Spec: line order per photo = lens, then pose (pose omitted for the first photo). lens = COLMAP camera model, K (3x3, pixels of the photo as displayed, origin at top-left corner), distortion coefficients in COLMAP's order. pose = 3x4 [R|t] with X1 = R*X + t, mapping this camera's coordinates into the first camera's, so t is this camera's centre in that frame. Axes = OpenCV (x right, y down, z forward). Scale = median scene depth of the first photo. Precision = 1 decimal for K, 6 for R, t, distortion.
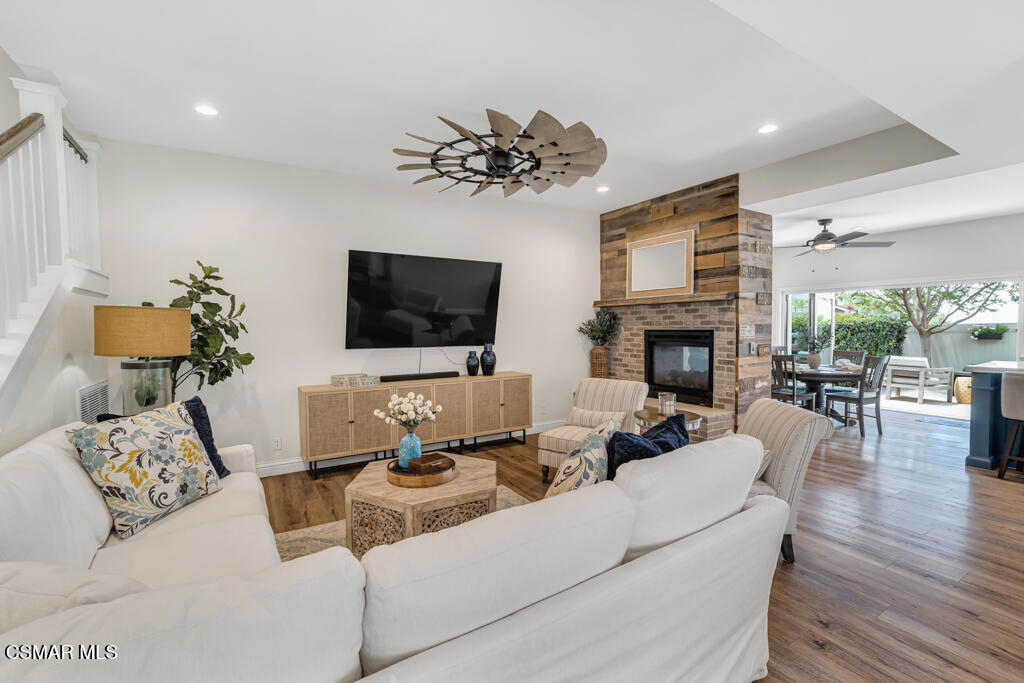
lens RADIAL K [[454.8, 0, 509.6], [0, 454.8, 338.1], [0, 0, 1]] dist [-0.005602, 0.000360]
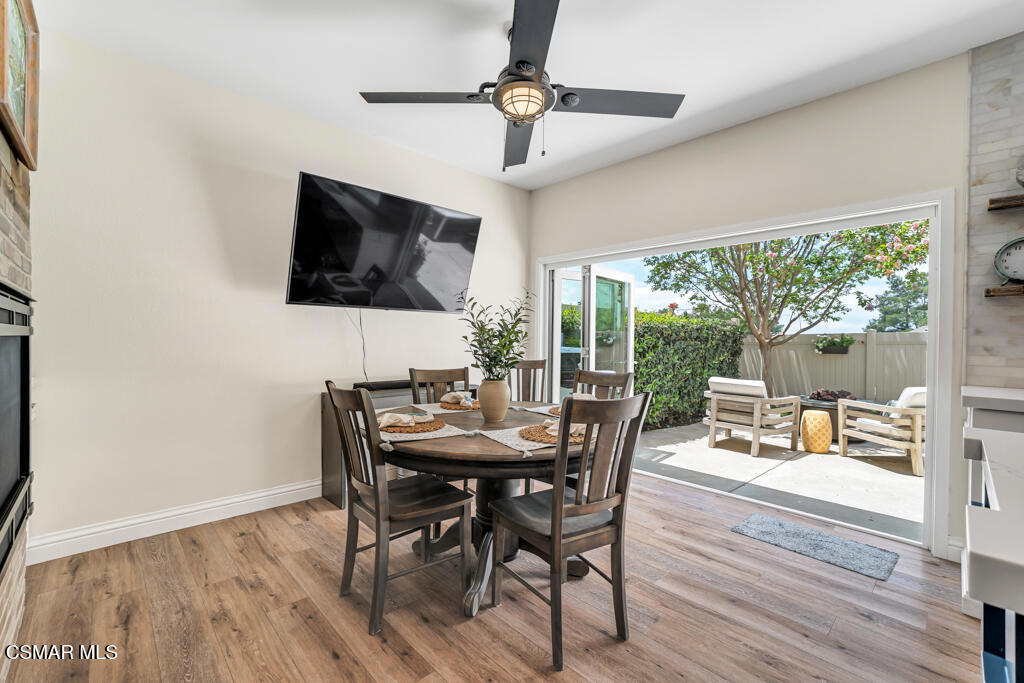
lens RADIAL K [[430.4, 0, 513.8], [0, 430.4, 336.5], [0, 0, 1]] dist [-0.005931, 0.000380]
pose [[0.979208, 0.021266, 0.201739, 0.369952], [-0.015269, 0.999395, -0.031235, 0.004820], [-0.202282, 0.027506, 0.978941, 0.389921]]
